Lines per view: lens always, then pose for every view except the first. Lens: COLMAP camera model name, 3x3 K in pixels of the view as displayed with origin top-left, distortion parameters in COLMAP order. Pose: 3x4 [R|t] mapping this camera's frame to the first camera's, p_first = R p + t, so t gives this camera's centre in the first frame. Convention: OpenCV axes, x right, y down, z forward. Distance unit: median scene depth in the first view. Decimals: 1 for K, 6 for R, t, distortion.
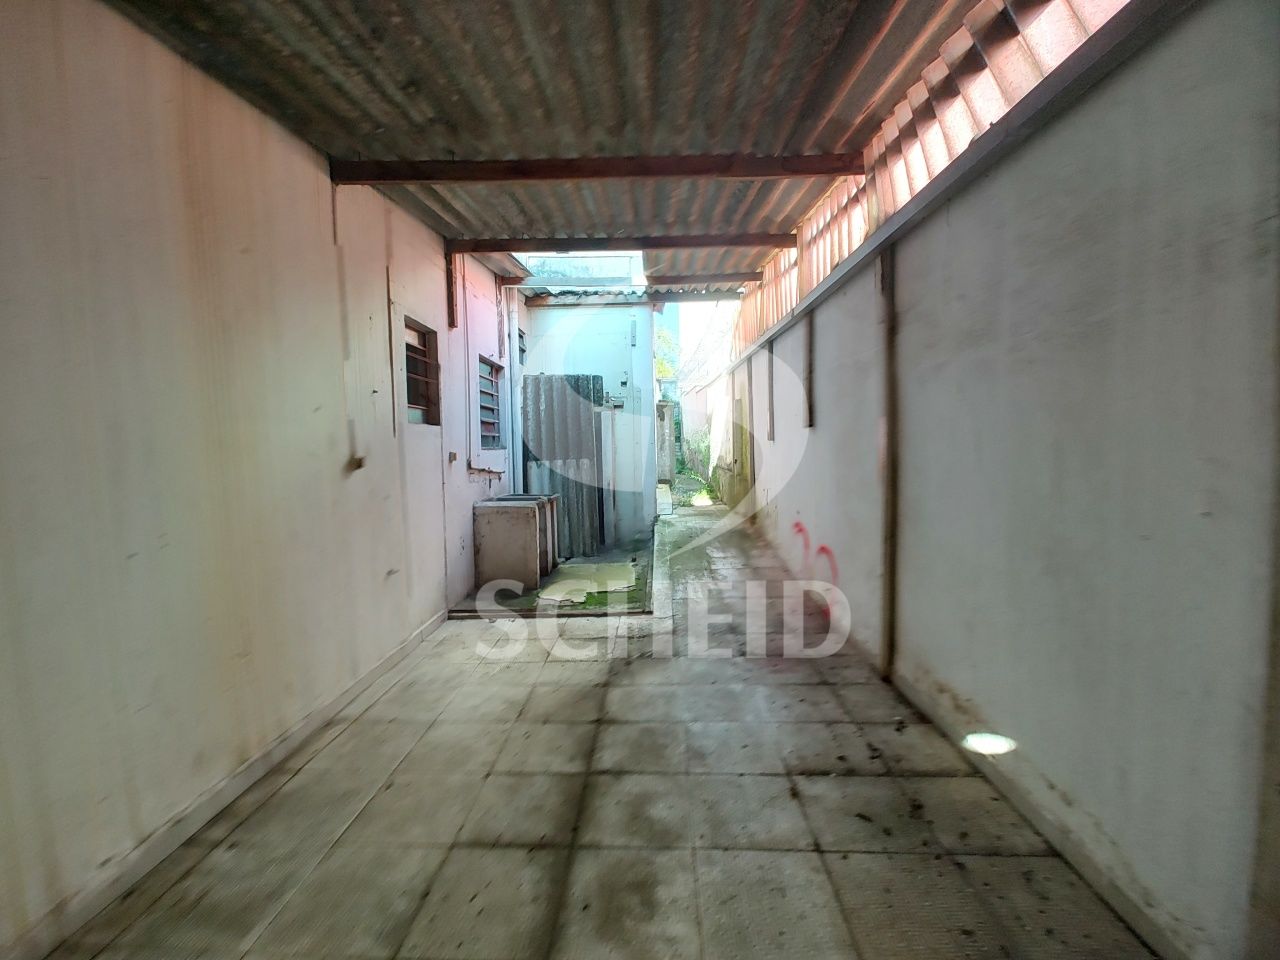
lens RADIAL K [[517.2, 0, 642.9], [0, 517.2, 473.9], [0, 0, 1]] dist [0.000790, 0.000022]
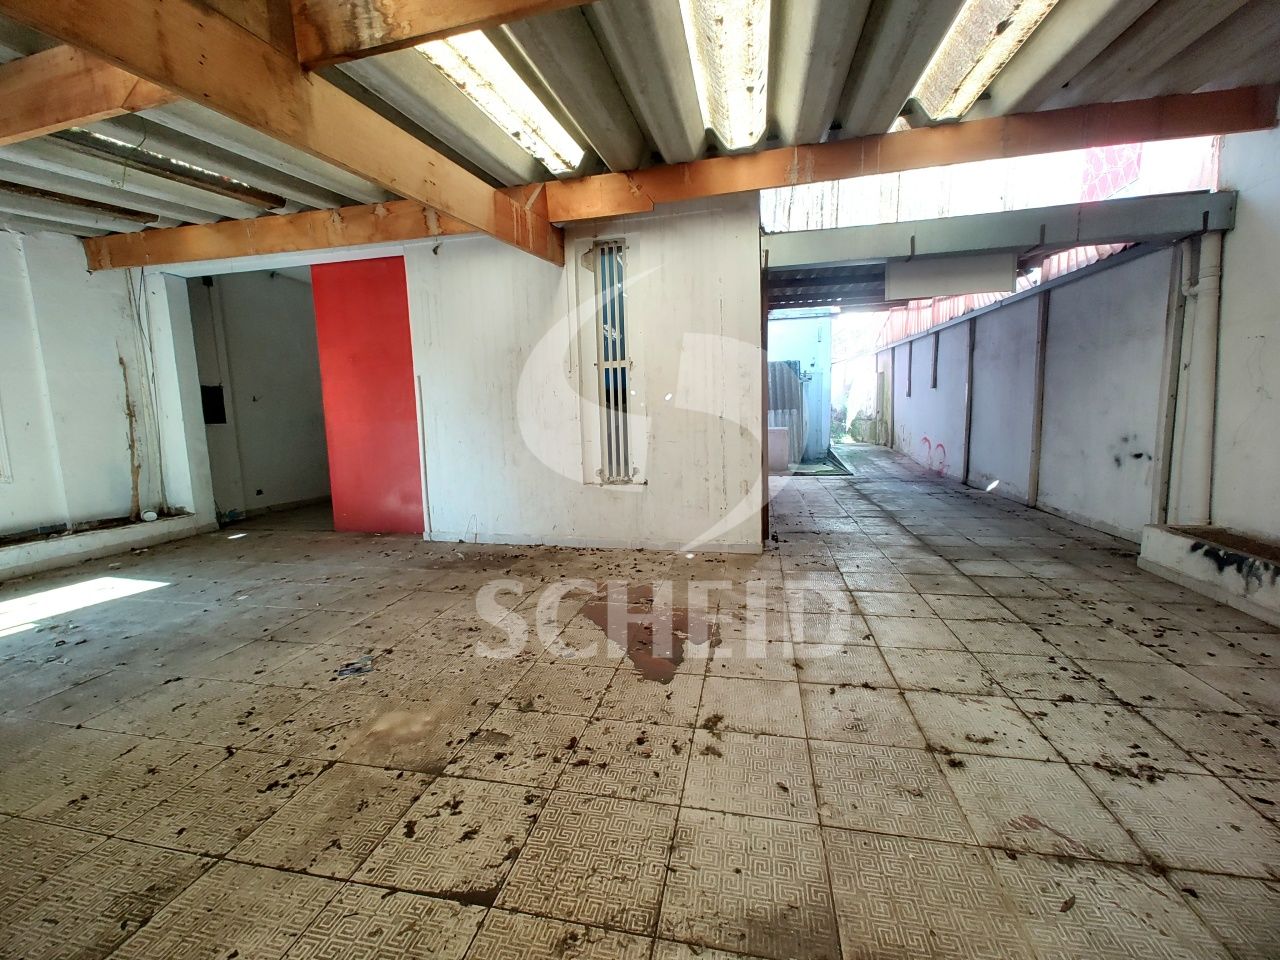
lens RADIAL K [[517.2, 0, 636.5], [0, 517.2, 481.4], [0, 0, 1]] dist [0.000790, 0.000022]
pose [[0.983042, 0.015820, -0.182699, -0.318773], [-0.002416, 0.997303, 0.073356, 0.091156], [0.183367, -0.071671, 0.980428, -0.873770]]
